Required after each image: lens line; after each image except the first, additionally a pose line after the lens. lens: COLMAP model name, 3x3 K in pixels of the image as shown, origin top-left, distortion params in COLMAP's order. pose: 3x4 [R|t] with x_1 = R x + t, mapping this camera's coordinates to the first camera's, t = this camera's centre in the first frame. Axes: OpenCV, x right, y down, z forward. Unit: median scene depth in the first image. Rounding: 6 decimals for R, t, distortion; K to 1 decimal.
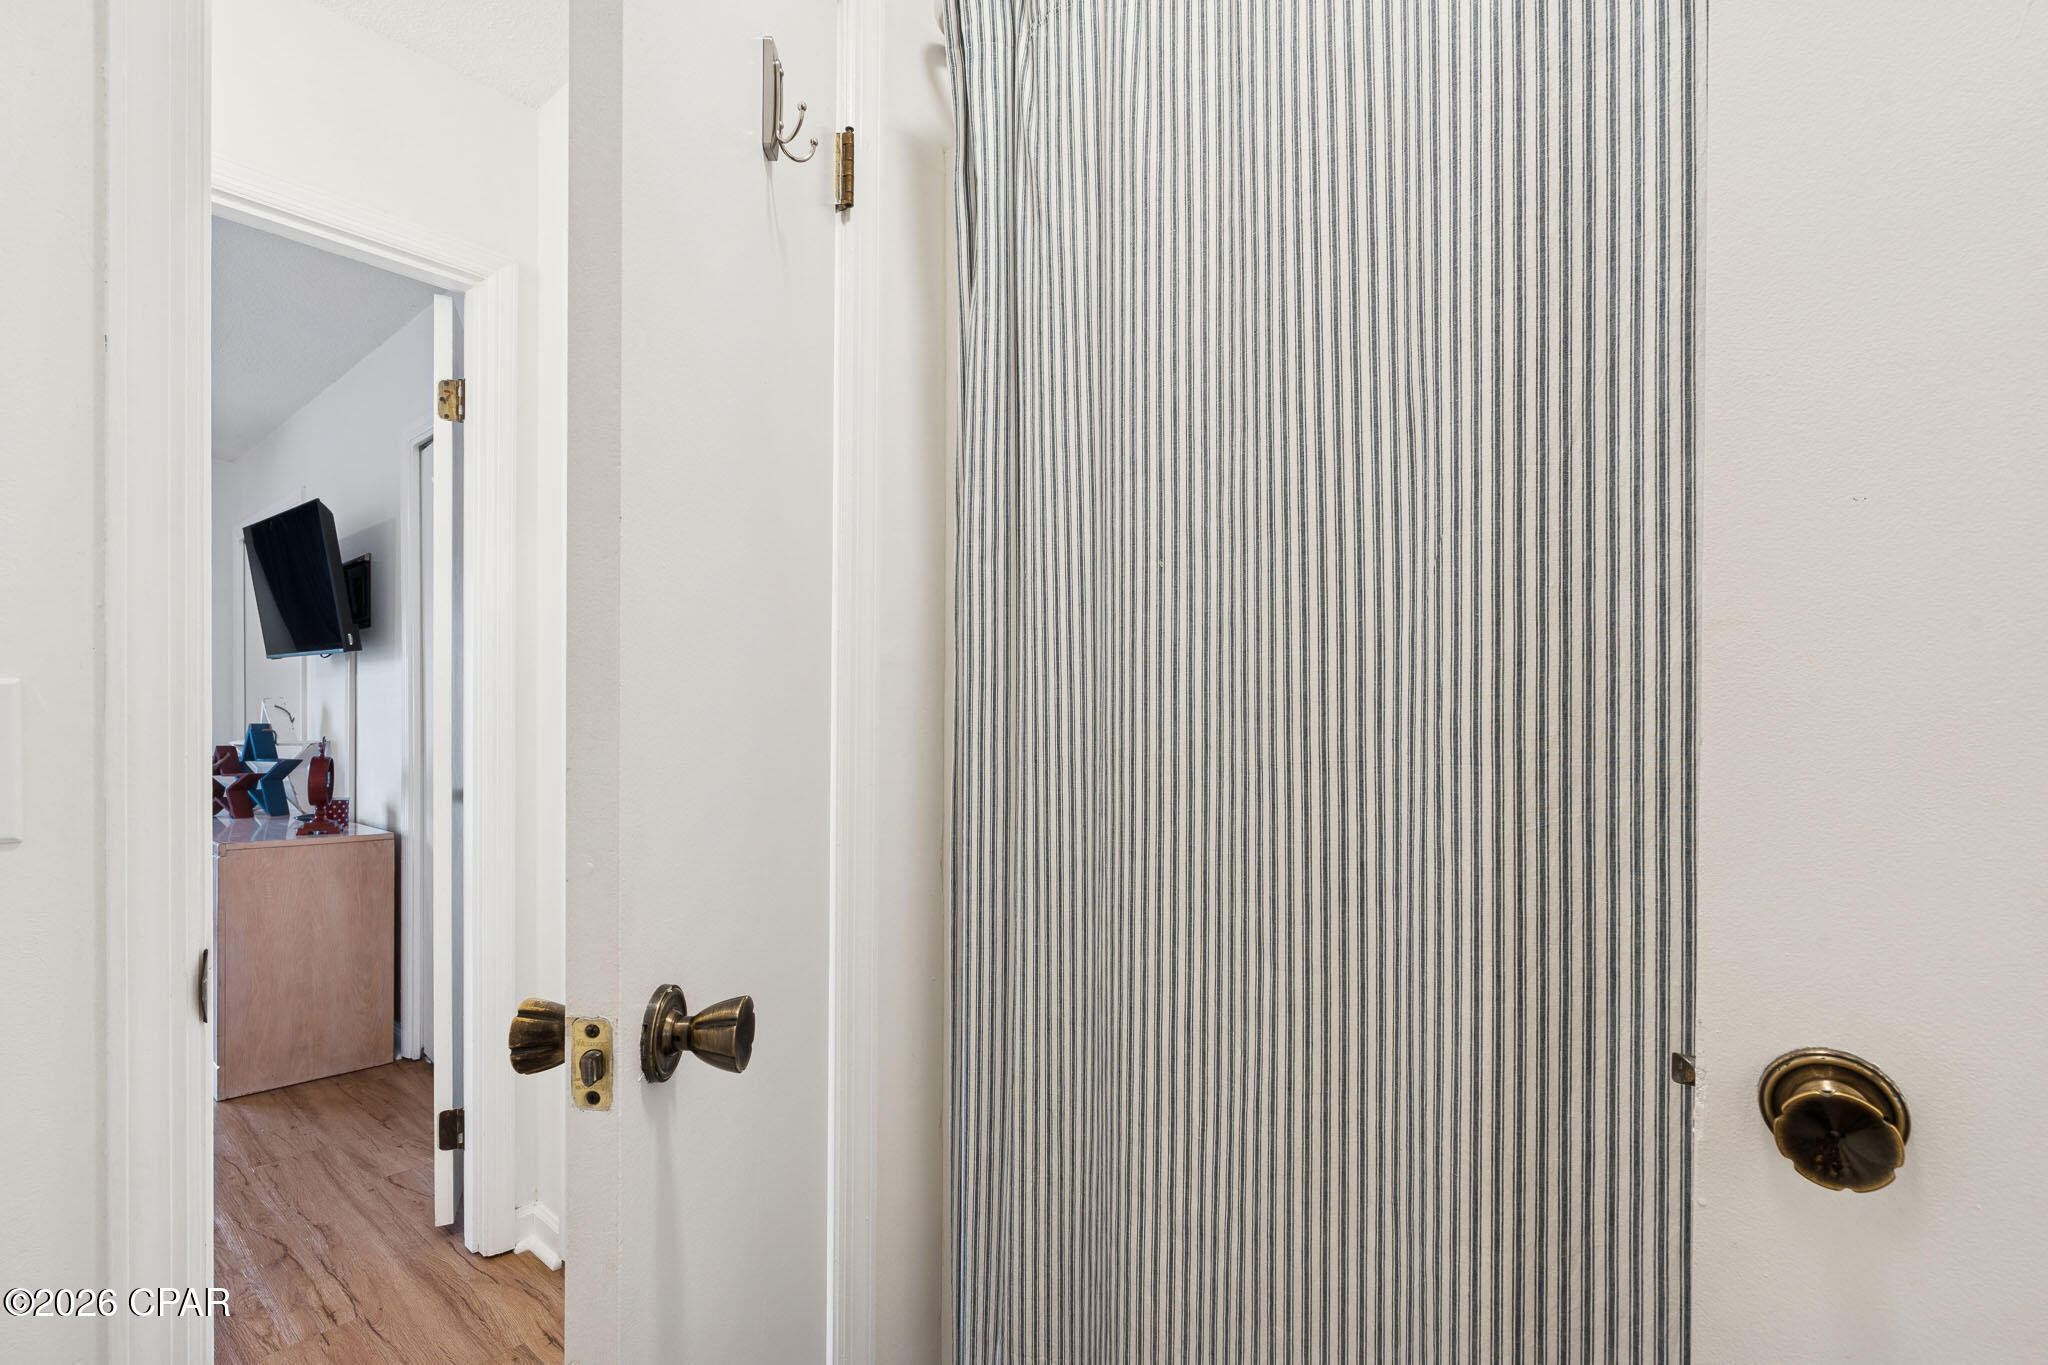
lens RADIAL K [[949.6, 0, 1012.5], [0, 949.6, 691.3], [0, 0, 1]] dist [-0.001803, -0.000205]
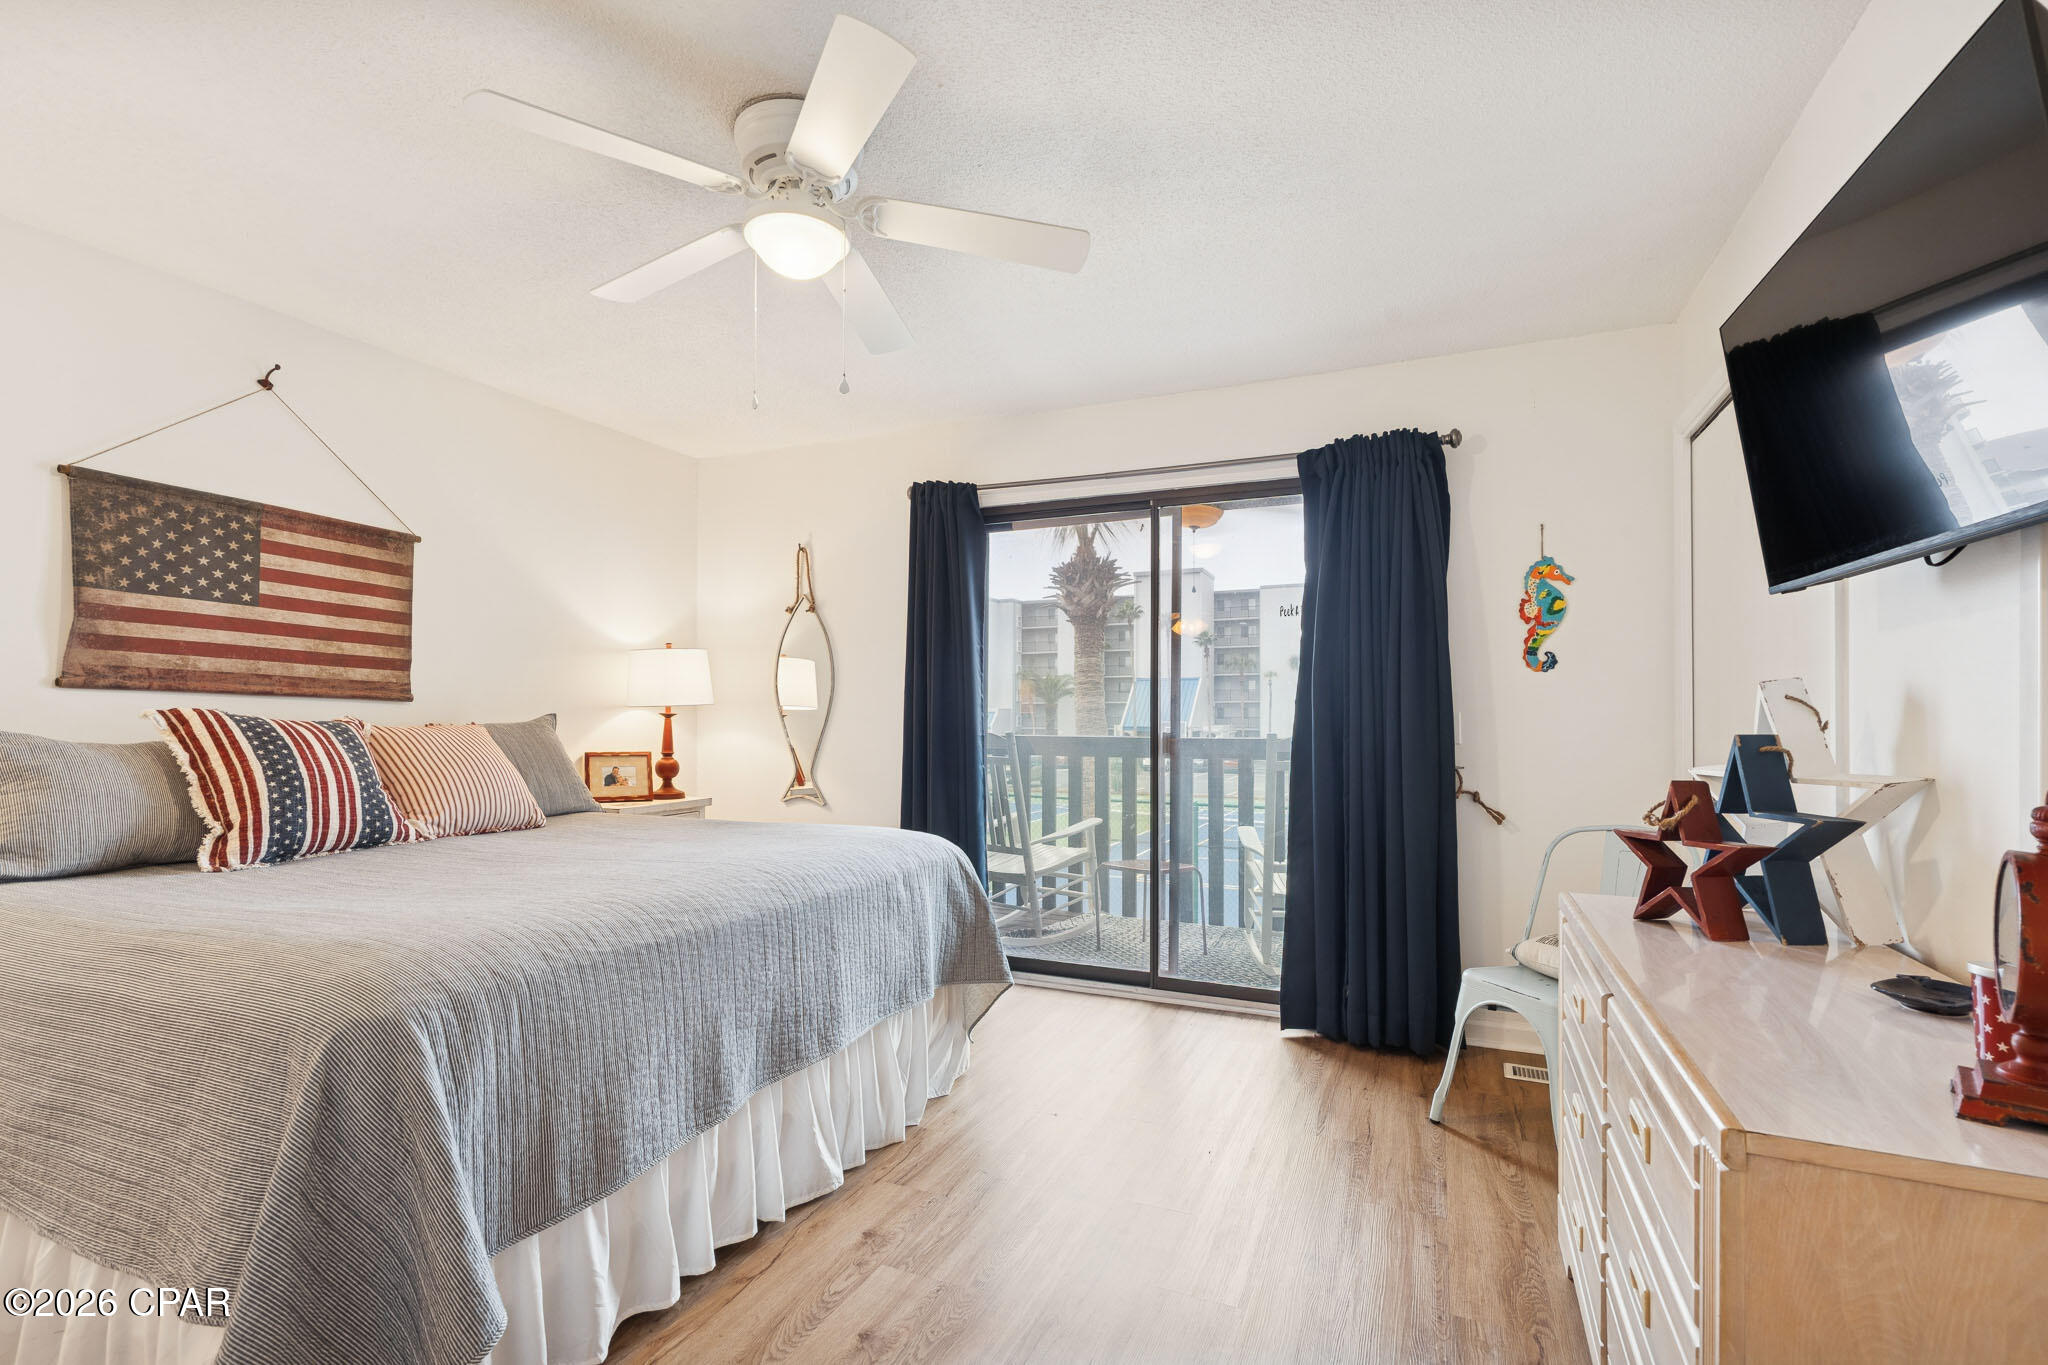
lens RADIAL K [[949.6, 0, 1014.1], [0, 949.6, 692.6], [0, 0, 1]] dist [-0.001803, -0.000205]
pose [[0.301552, -0.002074, -0.953447, -0.468431], [0.008546, 0.999963, 0.000528, 0.011308], [0.953411, -0.008307, 0.301559, 0.524944]]
